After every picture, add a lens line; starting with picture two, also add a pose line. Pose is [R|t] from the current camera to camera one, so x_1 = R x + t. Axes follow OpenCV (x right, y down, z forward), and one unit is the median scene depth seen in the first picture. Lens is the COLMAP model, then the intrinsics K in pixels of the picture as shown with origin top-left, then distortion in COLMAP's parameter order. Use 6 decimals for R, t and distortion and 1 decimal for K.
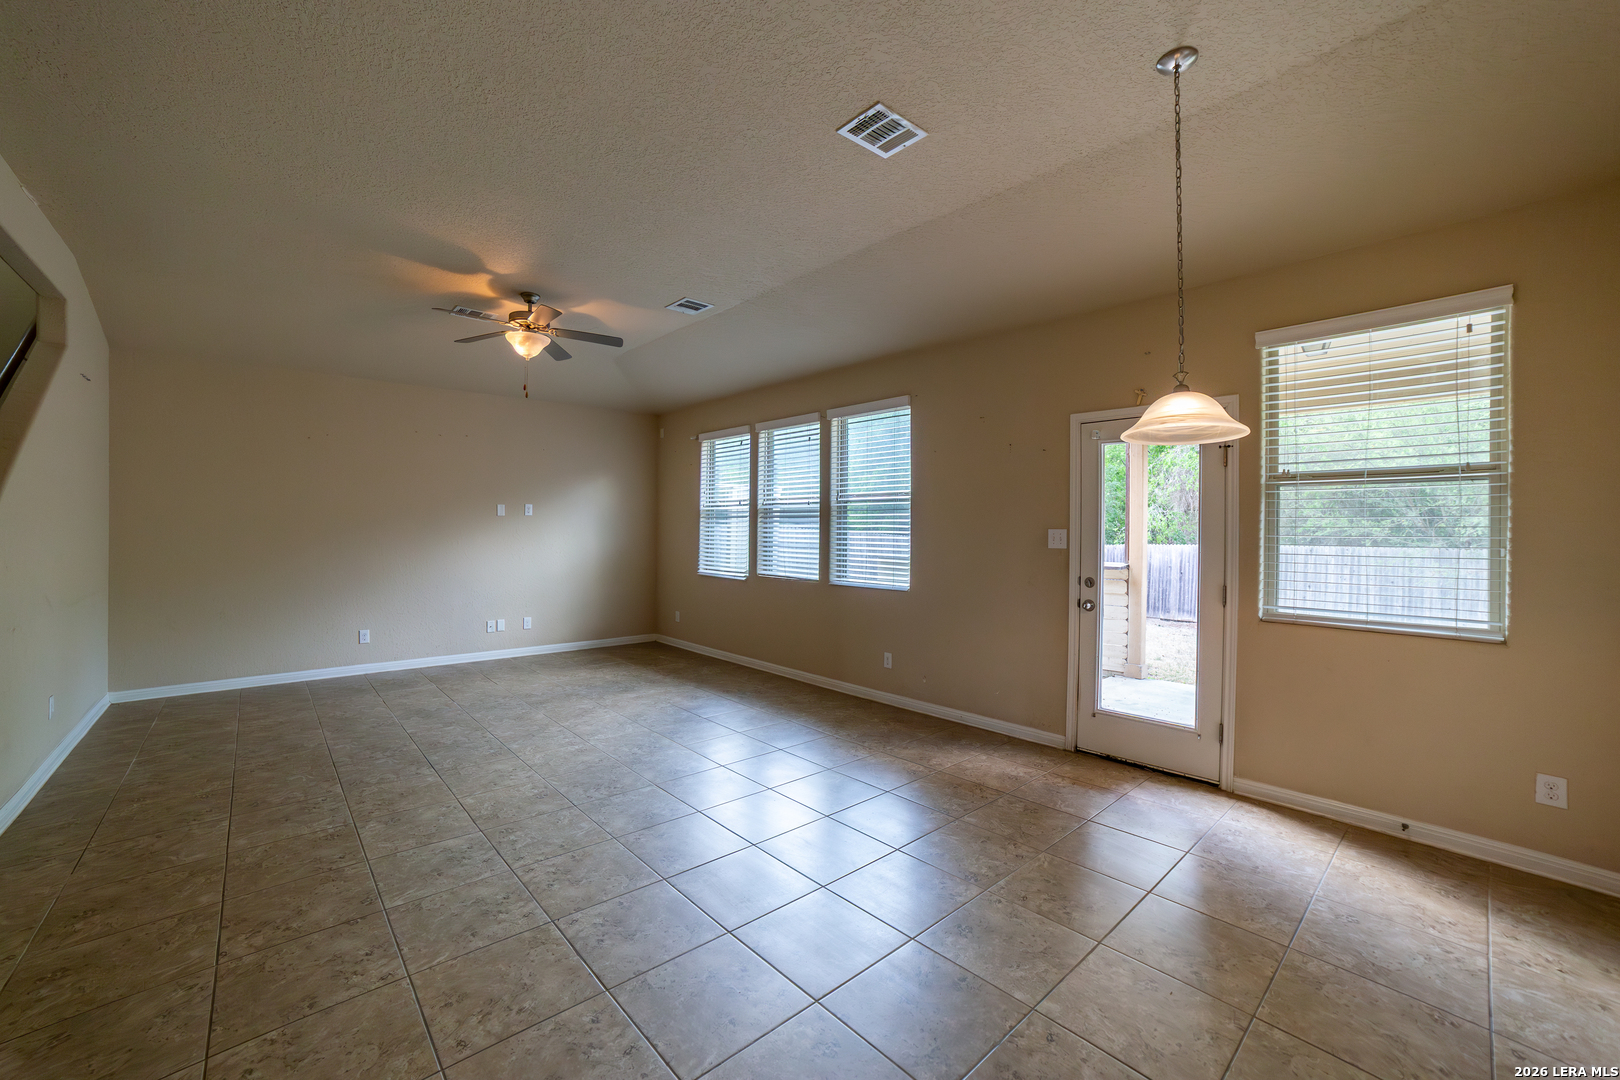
lens RADIAL K [[645.2, 0, 806.9], [0, 645.2, 536.6], [0, 0, 1]] dist [-0.085302, 0.033731]
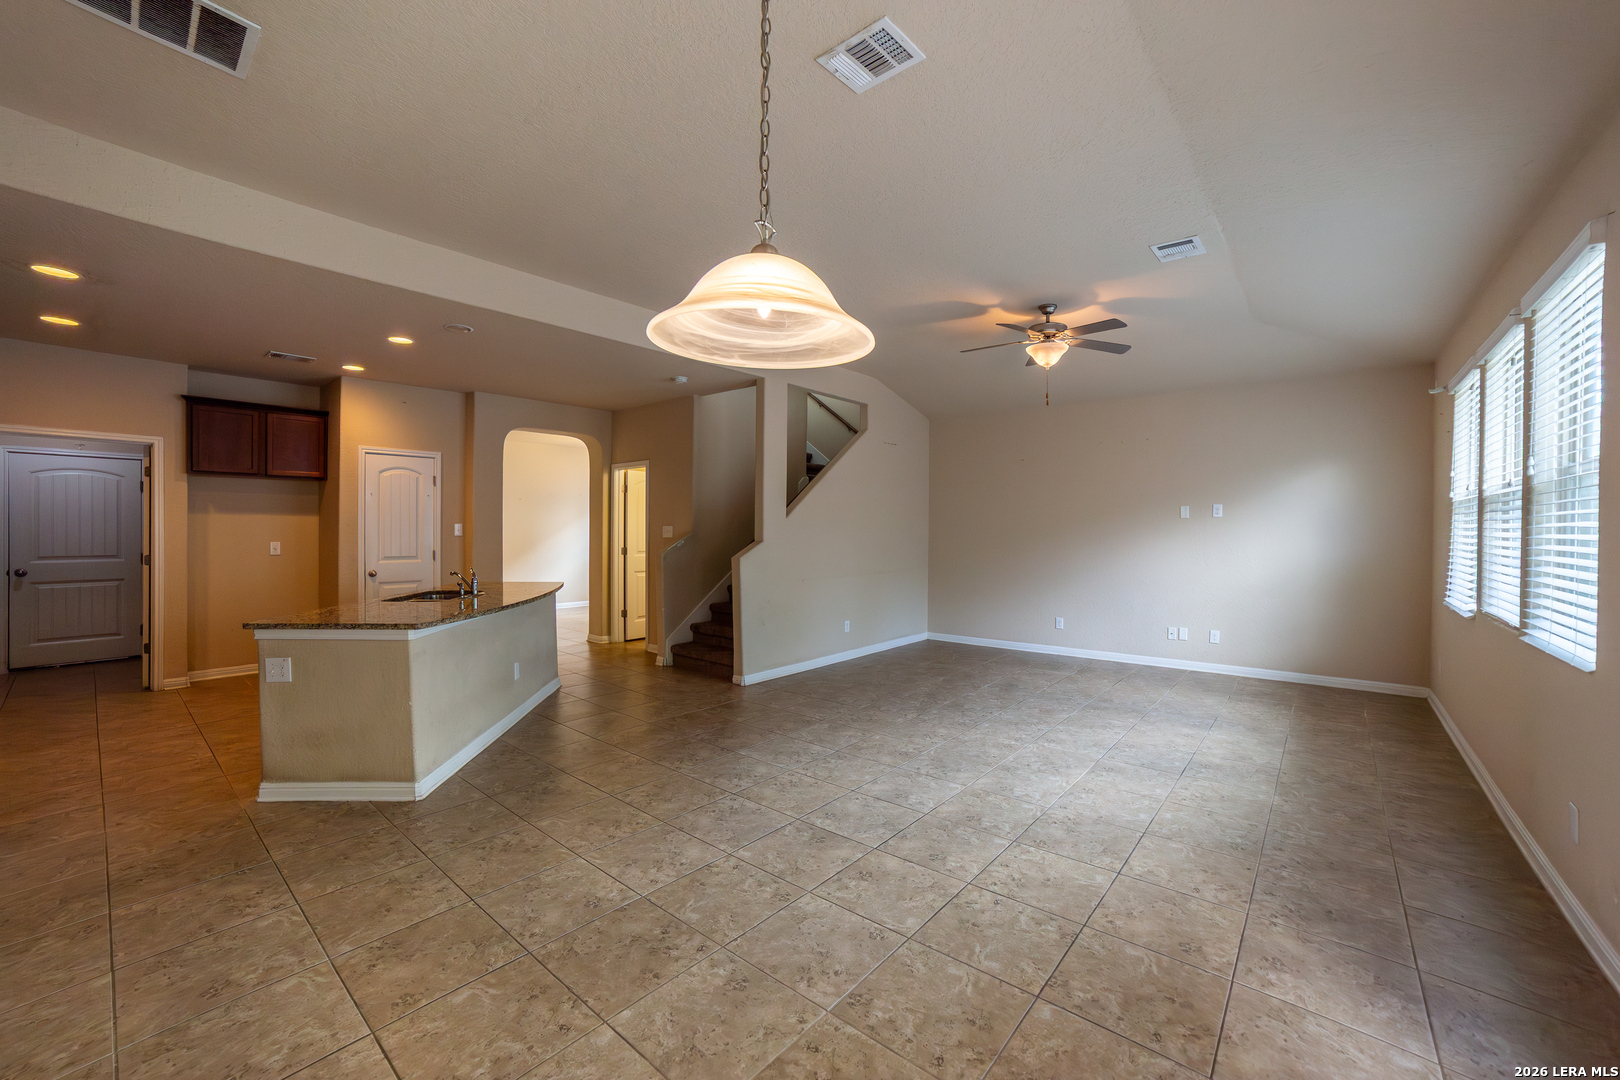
lens RADIAL K [[645.2, 0, 806.9], [0, 645.2, 536.6], [0, 0, 1]] dist [-0.085302, 0.033731]
pose [[0.132791, 0.002857, -0.991140, 0.632638], [-0.011264, 0.999936, 0.001373, 0.000074], [0.991080, 0.010982, 0.132814, 0.545994]]
